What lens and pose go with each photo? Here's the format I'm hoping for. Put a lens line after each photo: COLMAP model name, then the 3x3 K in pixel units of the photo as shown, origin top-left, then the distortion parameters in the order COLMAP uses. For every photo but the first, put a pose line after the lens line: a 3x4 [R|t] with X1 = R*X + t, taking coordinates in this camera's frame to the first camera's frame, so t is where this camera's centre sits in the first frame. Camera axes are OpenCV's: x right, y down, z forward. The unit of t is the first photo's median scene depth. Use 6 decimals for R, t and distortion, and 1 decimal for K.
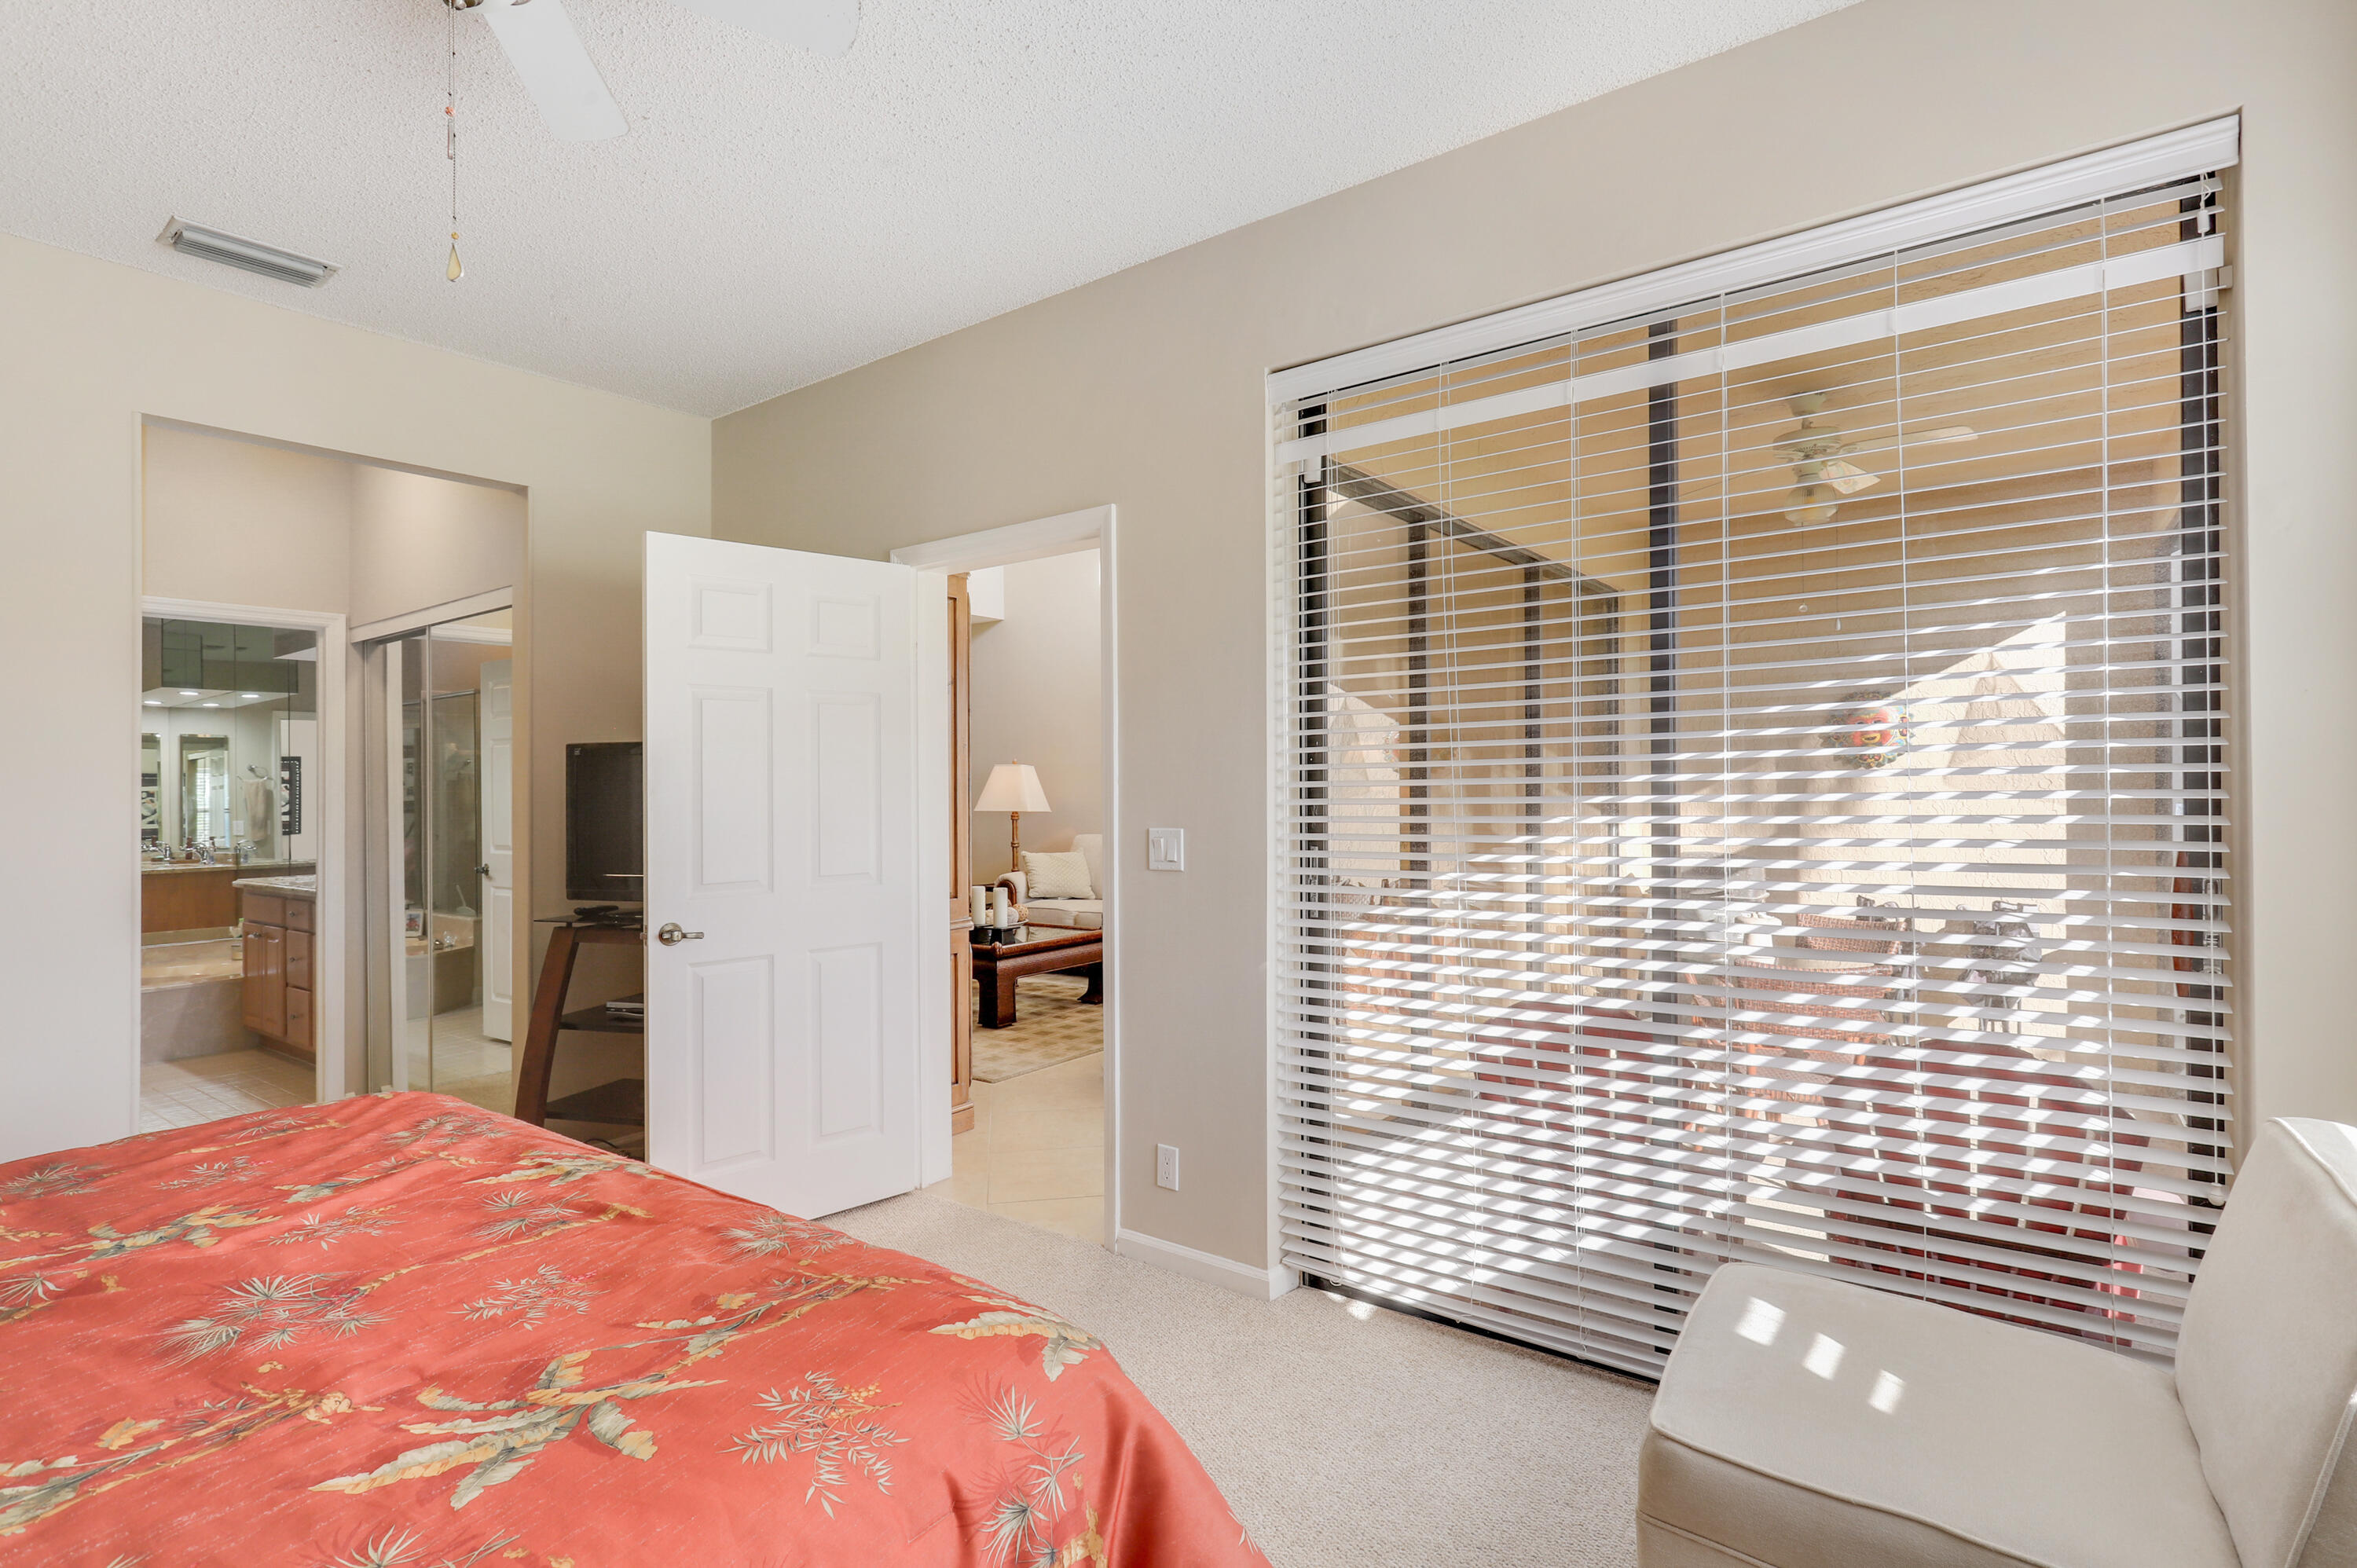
lens RADIAL K [[1145.4, 0, 1176.9], [0, 1145.4, 782.7], [0, 0, 1]] dist [0.002754, 0.002485]
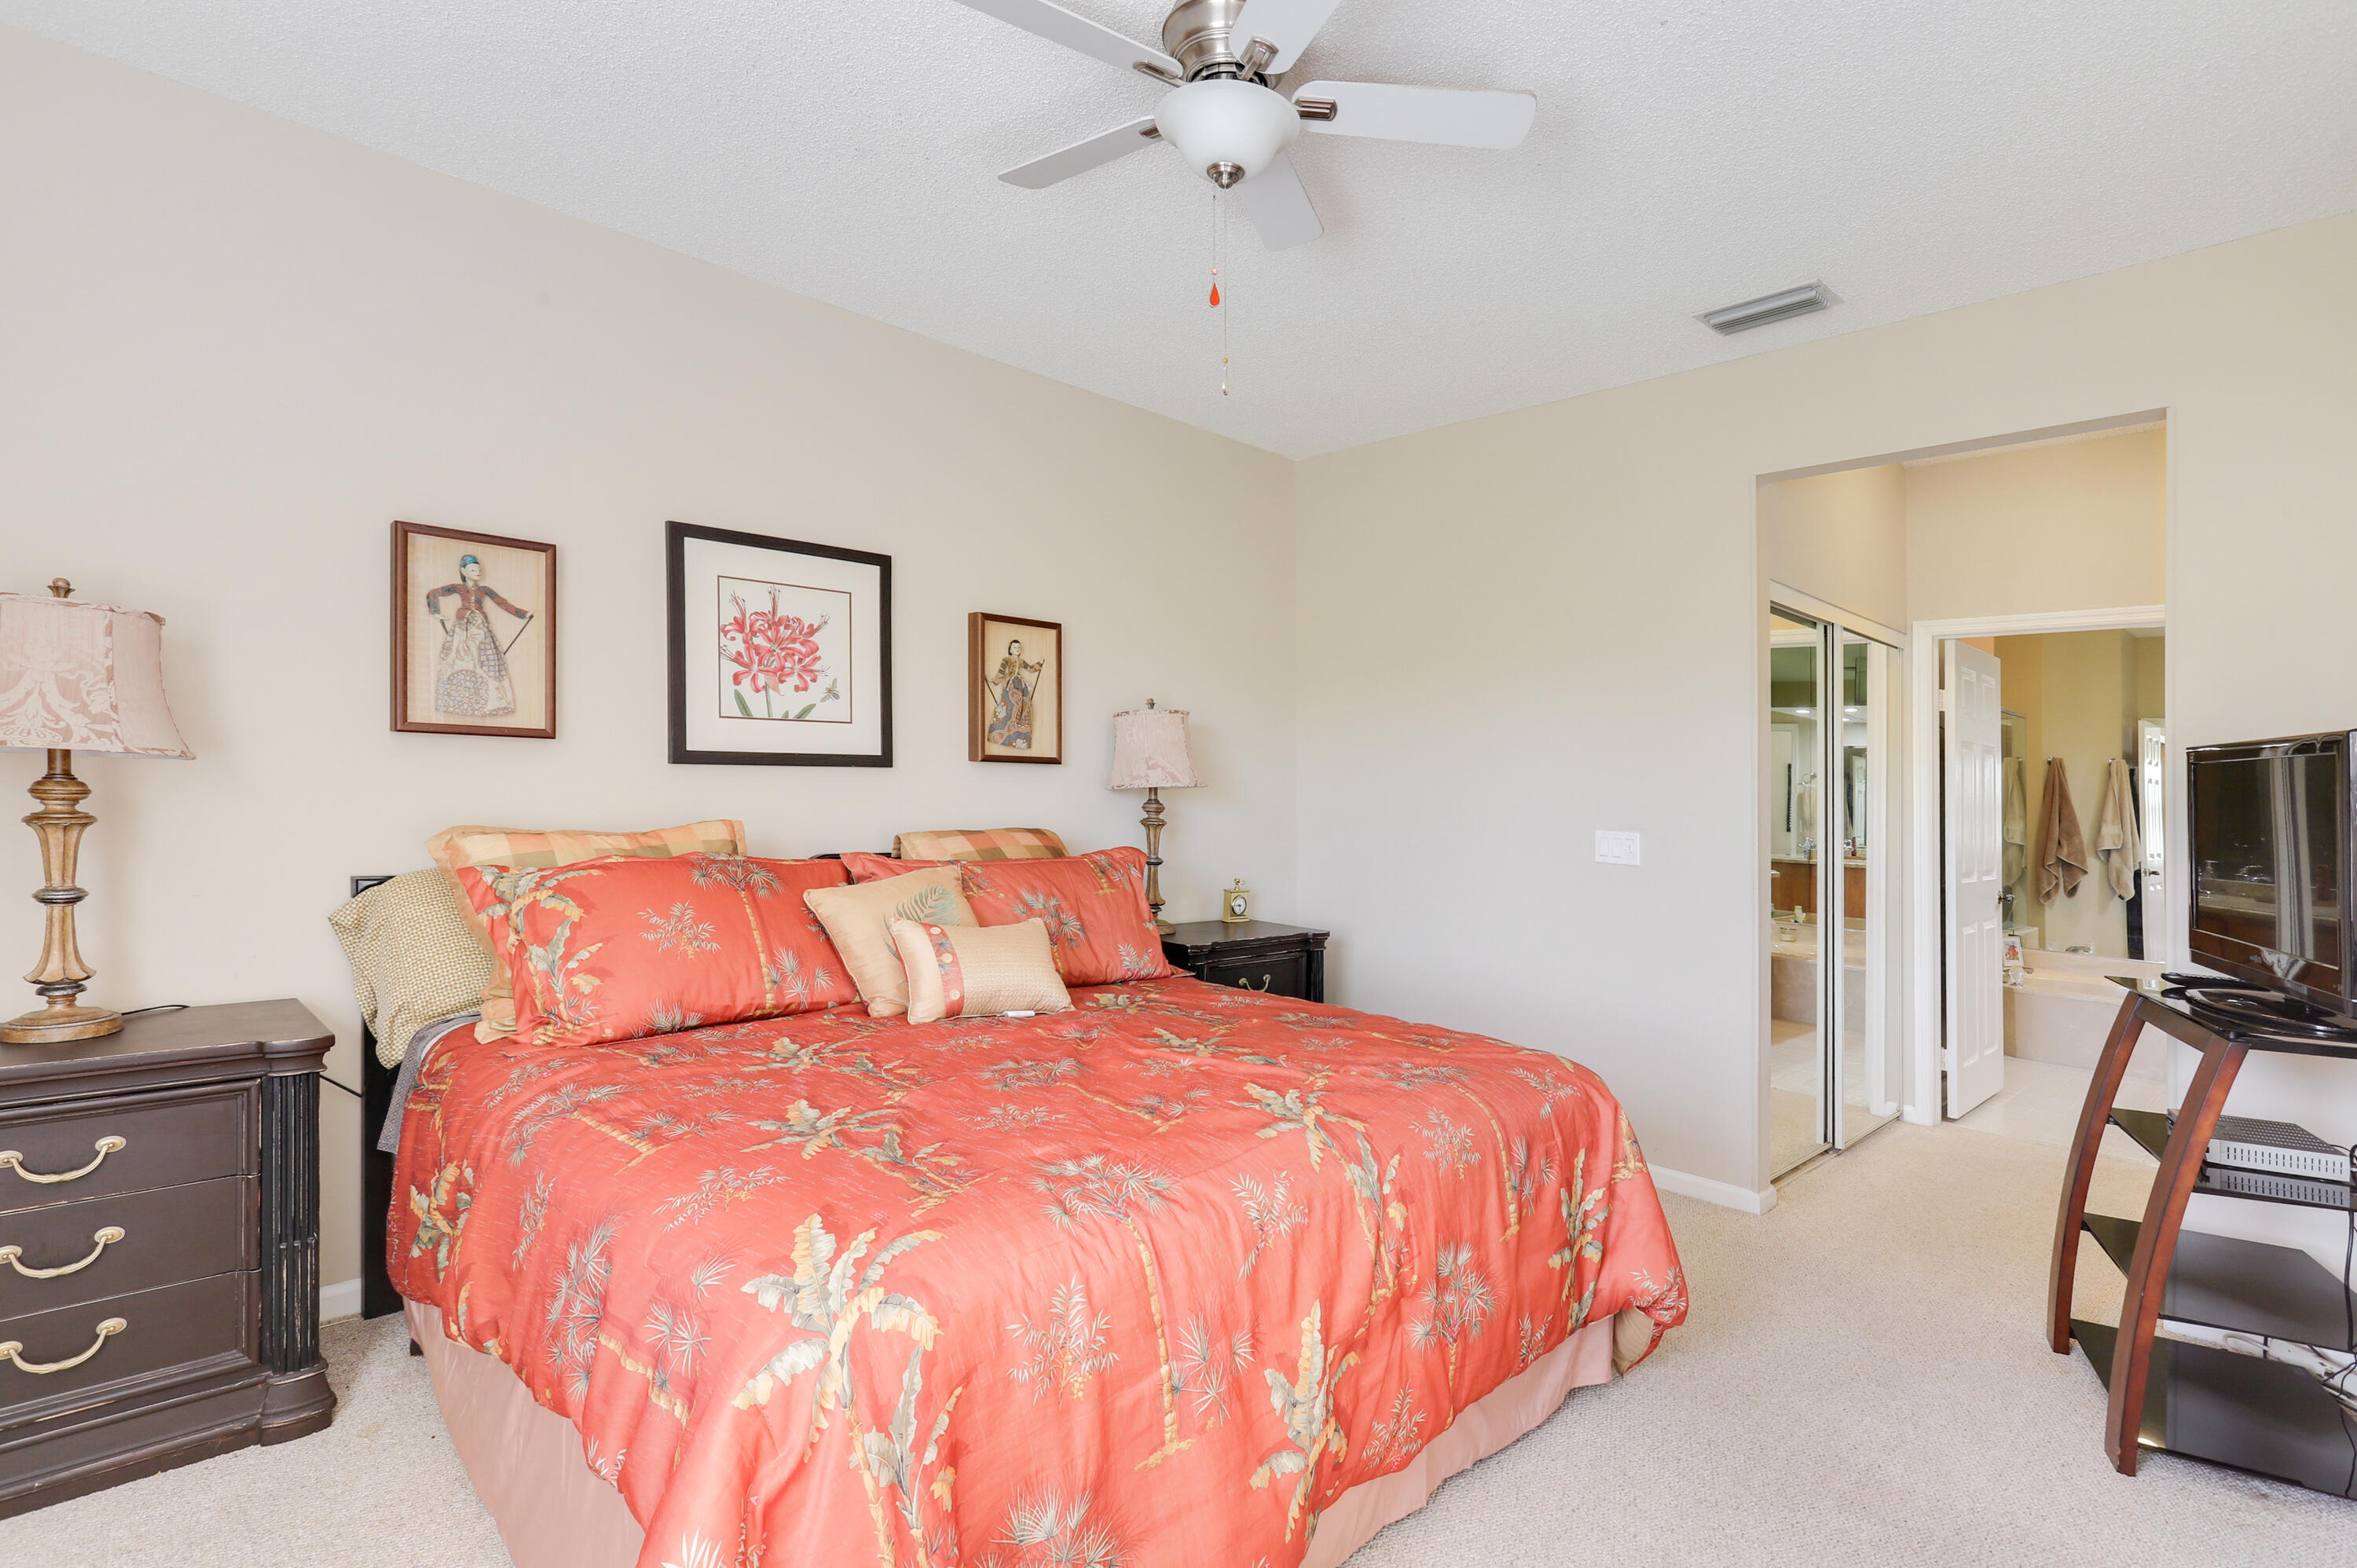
lens RADIAL K [[1145.4, 0, 1179.9], [0, 1145.4, 758.1], [0, 0, 1]] dist [0.002754, 0.002485]
pose [[-0.171977, -0.008524, -0.985064, 0.899393], [-0.031519, 0.999498, -0.003147, -0.011853], [0.984597, 0.030507, -0.172160, 1.542460]]
